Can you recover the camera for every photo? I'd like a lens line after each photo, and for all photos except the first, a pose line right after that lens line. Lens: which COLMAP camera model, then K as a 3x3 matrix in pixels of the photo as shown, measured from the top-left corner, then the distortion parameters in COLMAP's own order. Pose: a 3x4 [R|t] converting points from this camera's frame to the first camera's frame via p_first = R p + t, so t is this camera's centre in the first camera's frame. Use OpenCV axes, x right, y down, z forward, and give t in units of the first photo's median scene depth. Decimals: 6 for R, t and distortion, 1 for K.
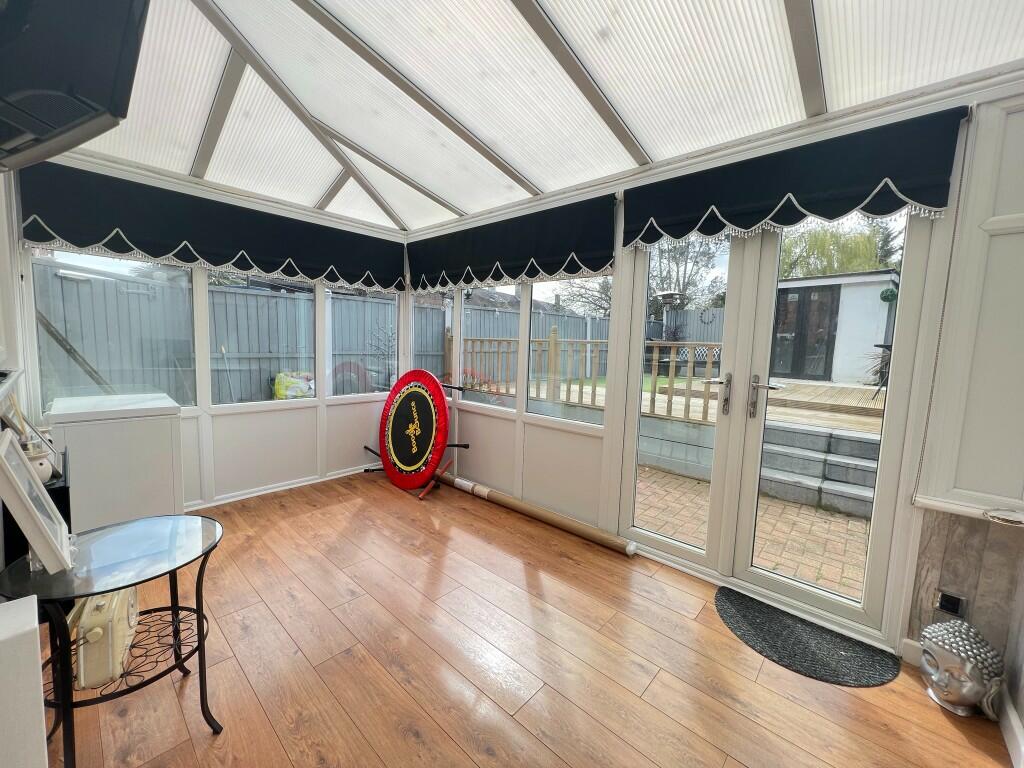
lens RADIAL K [[409.0, 0, 511.3], [0, 409.0, 384.9], [0, 0, 1]] dist [-0.000763, -0.000409]
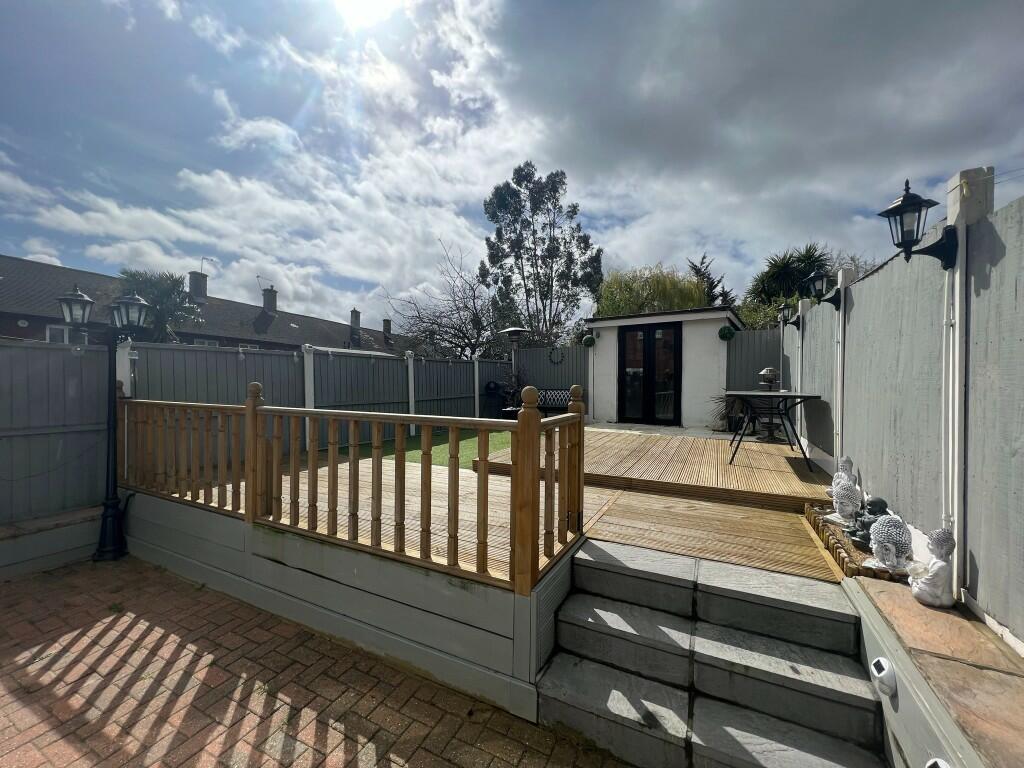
lens RADIAL K [[407.4, 0, 511.9], [0, 407.4, 385.0], [0, 0, 1]] dist [-0.007708, 0.000035]
pose [[0.961712, -0.026712, 0.272757, 0.180159], [0.050620, 0.995428, -0.080994, -0.047000], [-0.269346, 0.091700, 0.958668, 0.232212]]
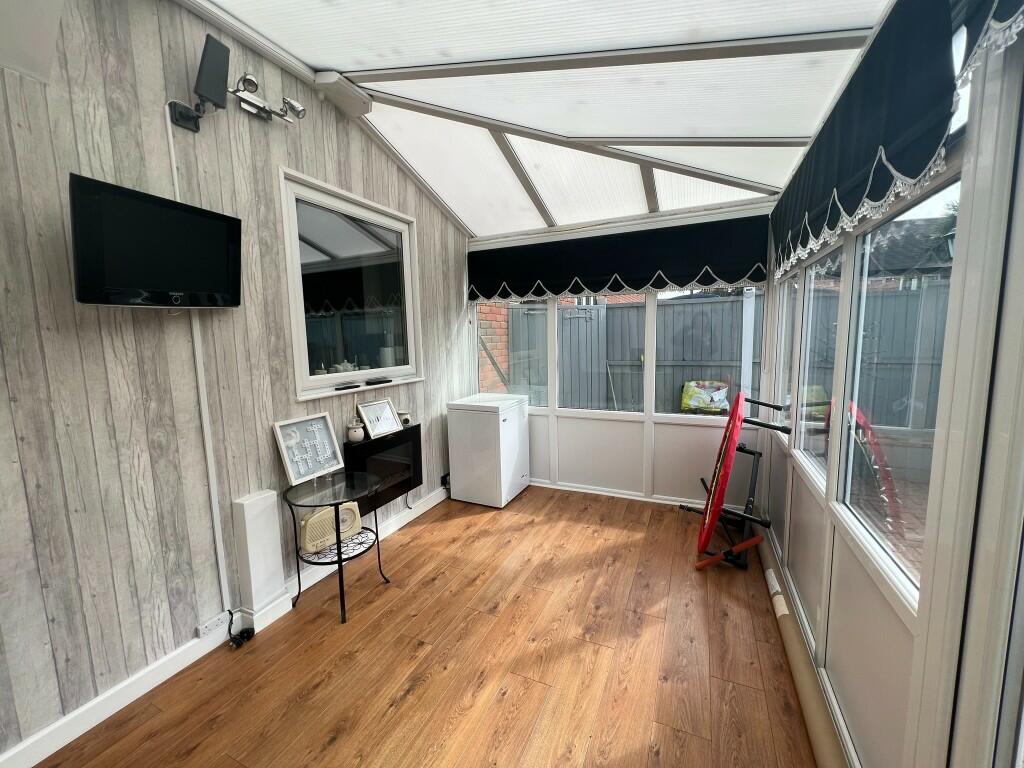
lens RADIAL K [[407.4, 0, 508.7], [0, 407.4, 381.2], [0, 0, 1]] dist [-0.007708, 0.000035]
pose [[0.295293, 0.062254, -0.953376, 0.381606], [-0.063583, 0.996943, 0.045405, -0.074831], [0.953289, 0.047211, 0.298349, 0.474377]]
